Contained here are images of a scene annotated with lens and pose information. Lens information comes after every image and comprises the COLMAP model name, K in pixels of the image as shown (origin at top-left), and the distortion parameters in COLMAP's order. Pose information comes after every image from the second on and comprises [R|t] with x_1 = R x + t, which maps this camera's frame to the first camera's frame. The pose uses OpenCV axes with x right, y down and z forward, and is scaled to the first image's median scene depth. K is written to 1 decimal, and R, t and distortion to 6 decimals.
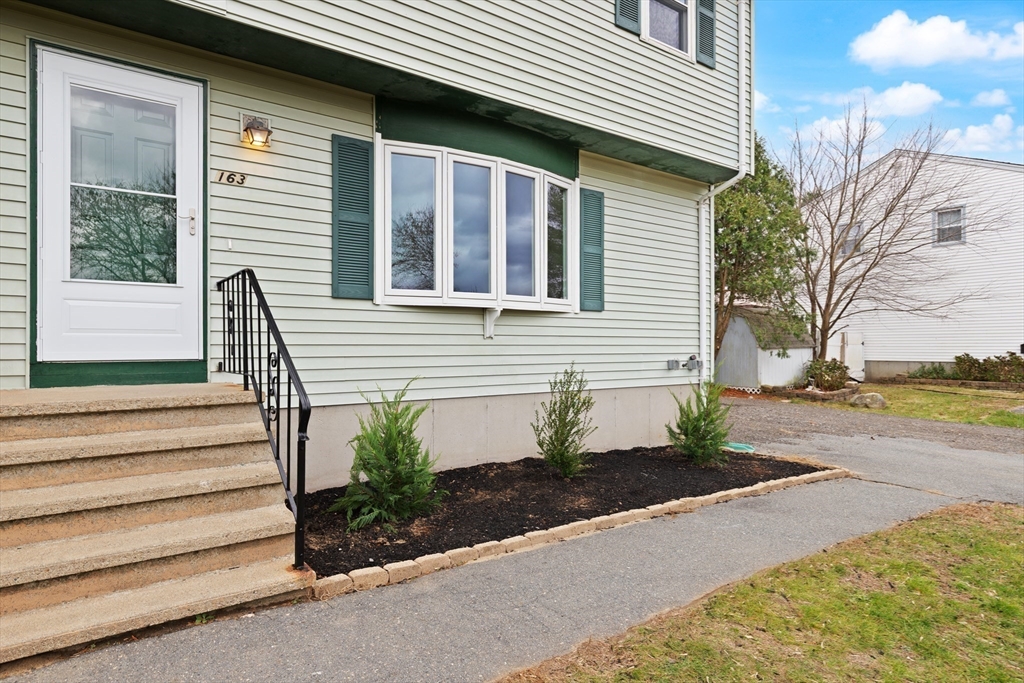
lens RADIAL K [[593.6, 0, 515.6], [0, 593.6, 339.0], [0, 0, 1]] dist [0.002136, 0.001346]
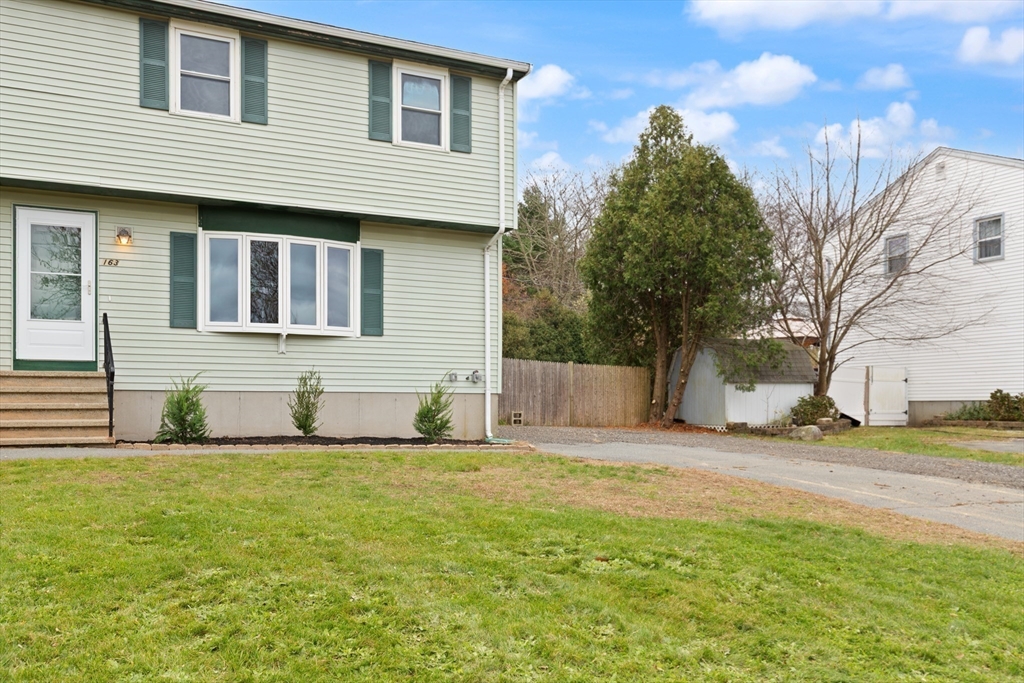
lens RADIAL K [[864.0, 0, 510.6], [0, 864.0, 400.7], [0, 0, 1]] dist [-0.006837, -0.004328]
pose [[0.984450, 0.000793, -0.175662, 0.921568], [0.000183, 0.999985, 0.005540, 0.107633], [0.175664, -0.005486, 0.984435, -1.074332]]
